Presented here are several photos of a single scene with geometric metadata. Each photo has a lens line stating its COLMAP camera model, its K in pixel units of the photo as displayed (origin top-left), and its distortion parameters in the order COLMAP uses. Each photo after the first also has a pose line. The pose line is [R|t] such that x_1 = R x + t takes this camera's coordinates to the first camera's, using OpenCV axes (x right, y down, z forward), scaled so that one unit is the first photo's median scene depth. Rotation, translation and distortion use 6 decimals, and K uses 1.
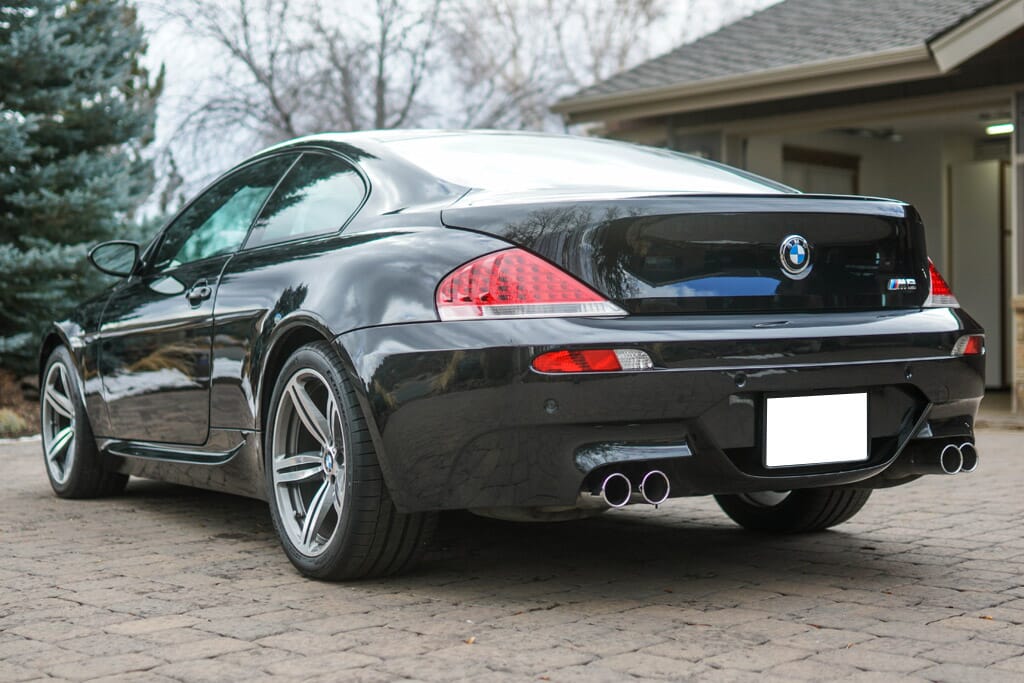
lens RADIAL K [[1729.7, 0, 512.0], [0, 1729.7, 341.5], [0, 0, 1]] dist [-0.074236, 0.223598]
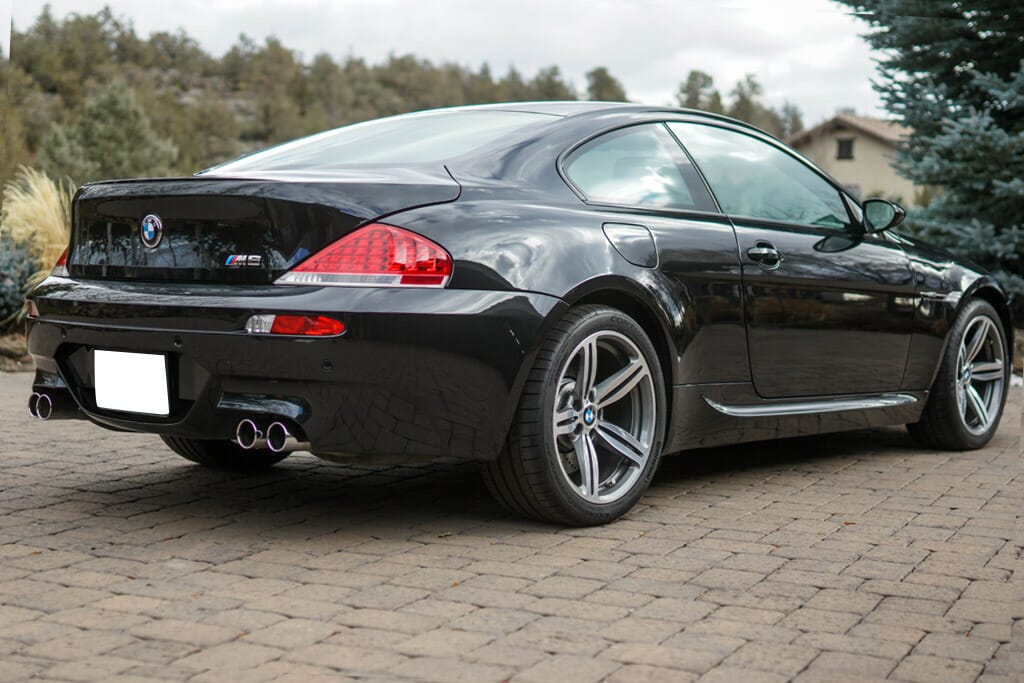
lens RADIAL K [[1729.7, 0, 512.0], [0, 1729.7, 341.5], [0, 0, 1]] dist [-0.074236, 0.223598]
pose [[0.318751, 0.060626, -0.945898, 1.349237], [-0.055878, 0.997419, 0.045098, -0.042629], [0.946190, 0.038480, 0.321316, 0.861617]]
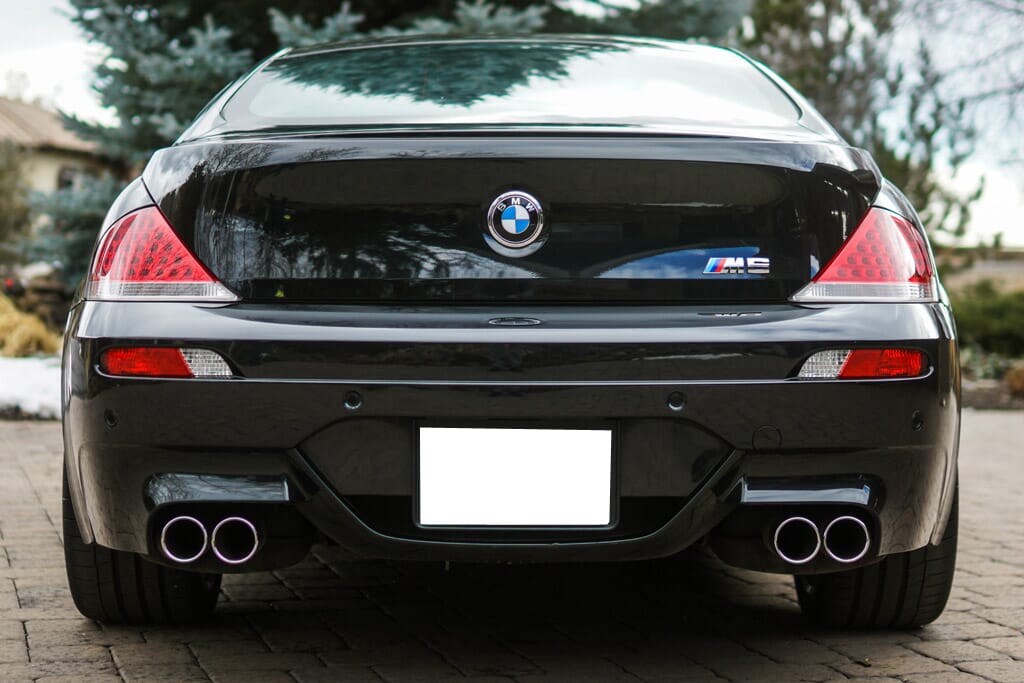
lens RADIAL K [[1729.7, 0, 512.0], [0, 1729.7, 341.5], [0, 0, 1]] dist [-0.074236, 0.223598]
pose [[0.864772, 0.041048, -0.500483, 0.509075], [-0.029717, 0.999090, 0.030595, -0.023170], [0.501284, -0.011585, 0.865205, 0.406835]]
